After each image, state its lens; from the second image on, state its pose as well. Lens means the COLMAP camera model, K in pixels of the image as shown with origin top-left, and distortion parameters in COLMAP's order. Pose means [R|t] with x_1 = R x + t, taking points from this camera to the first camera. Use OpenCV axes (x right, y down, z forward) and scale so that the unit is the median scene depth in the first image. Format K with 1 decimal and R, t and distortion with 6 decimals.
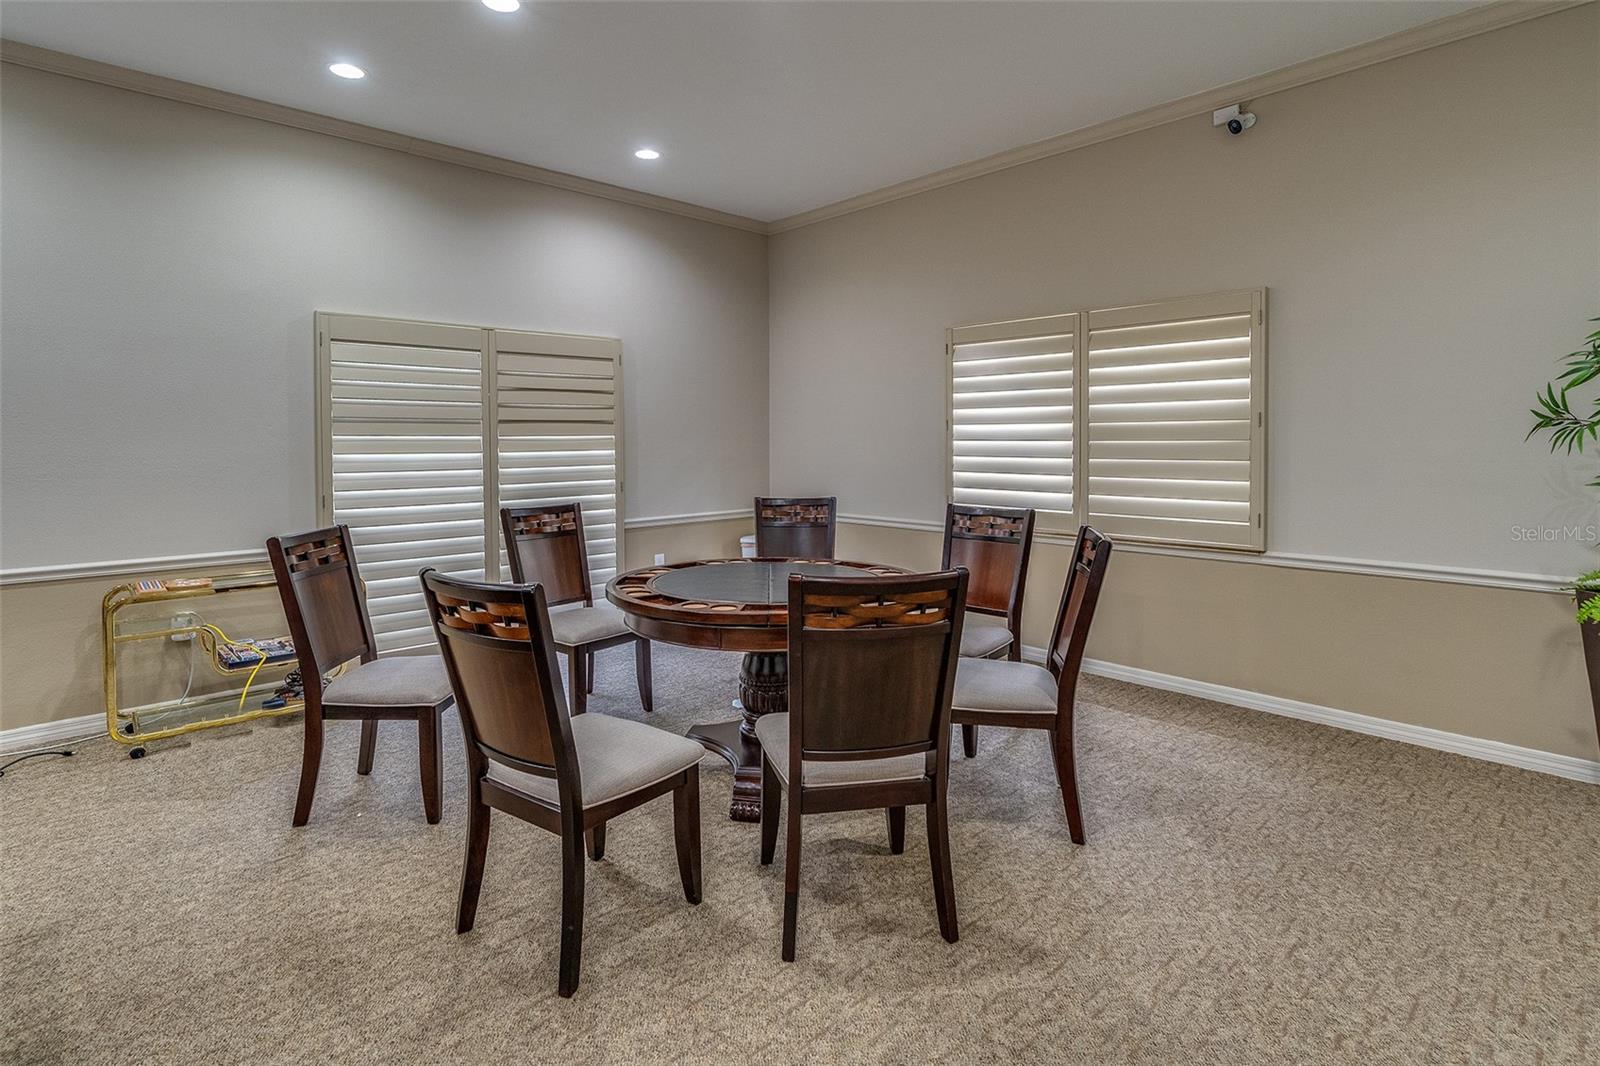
lens RADIAL K [[683.1, 0, 799.8], [0, 683.1, 425.8], [0, 0, 1]] dist [-0.055042, 0.000174]
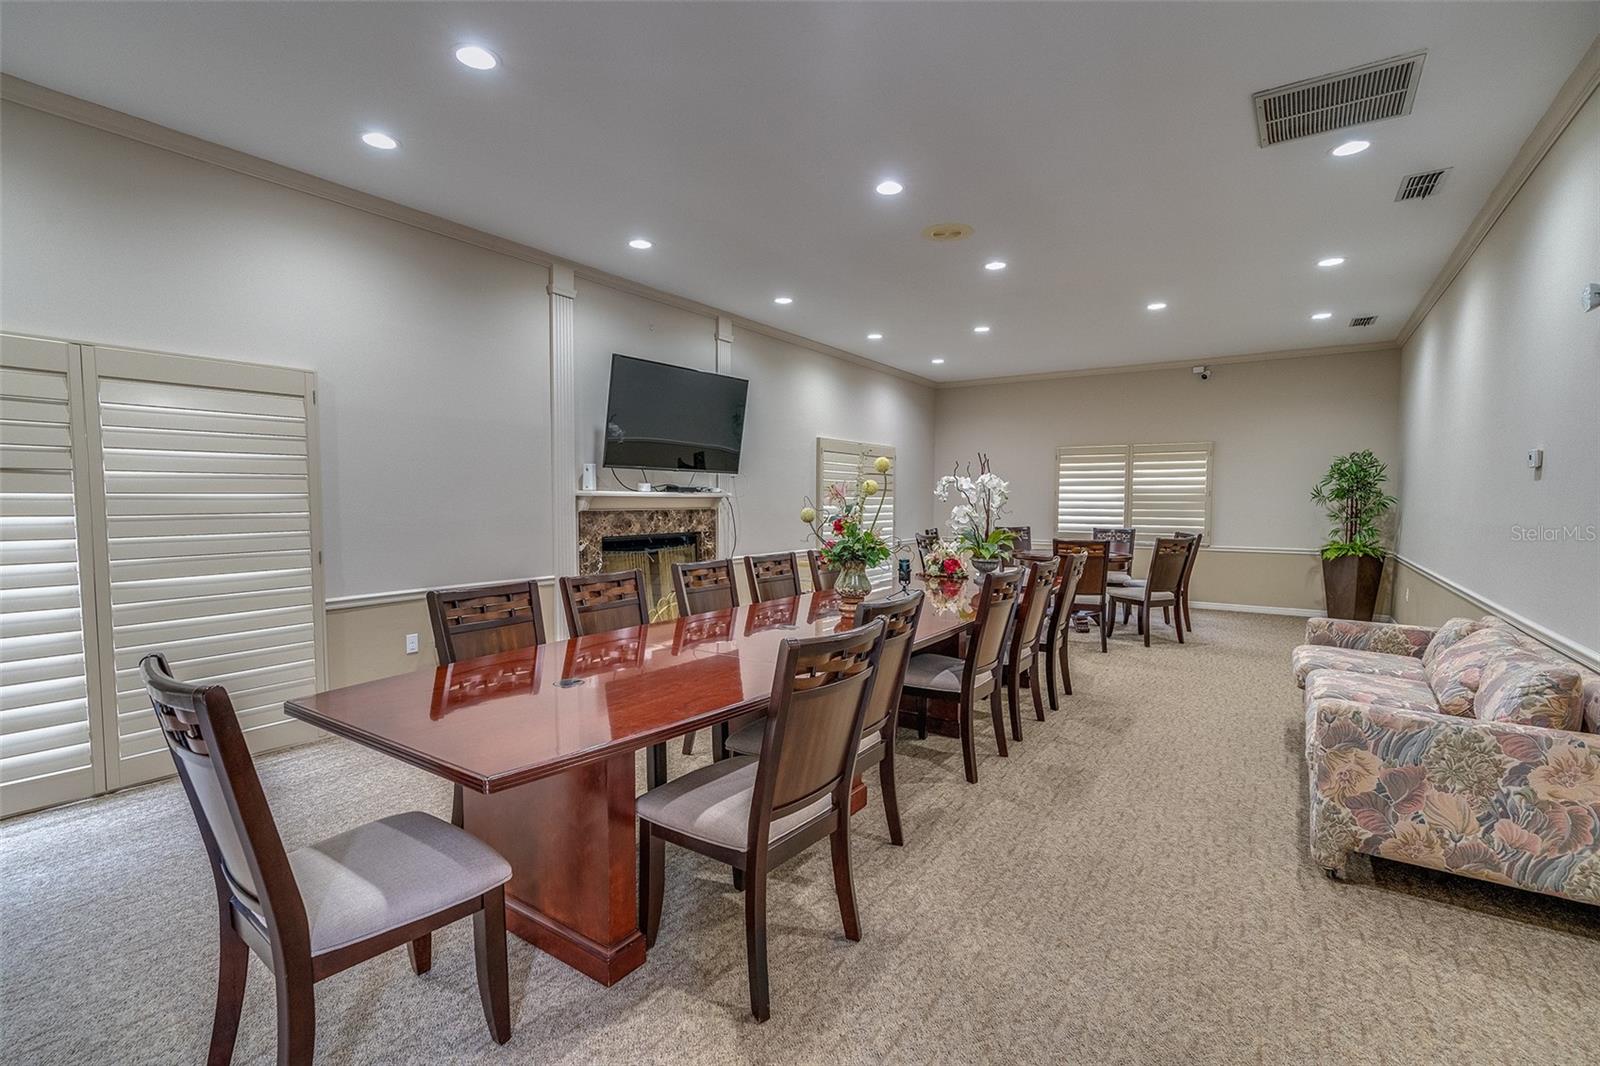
lens RADIAL K [[741.4, 0, 800.8], [0, 741.4, 490.0], [0, 0, 1]] dist [-0.002353, 0.000446]
pose [[0.951749, 0.004166, 0.306848, -1.287055], [-0.006993, 0.999943, 0.008116, -0.027938], [-0.306797, -0.009870, 0.951724, -0.942069]]
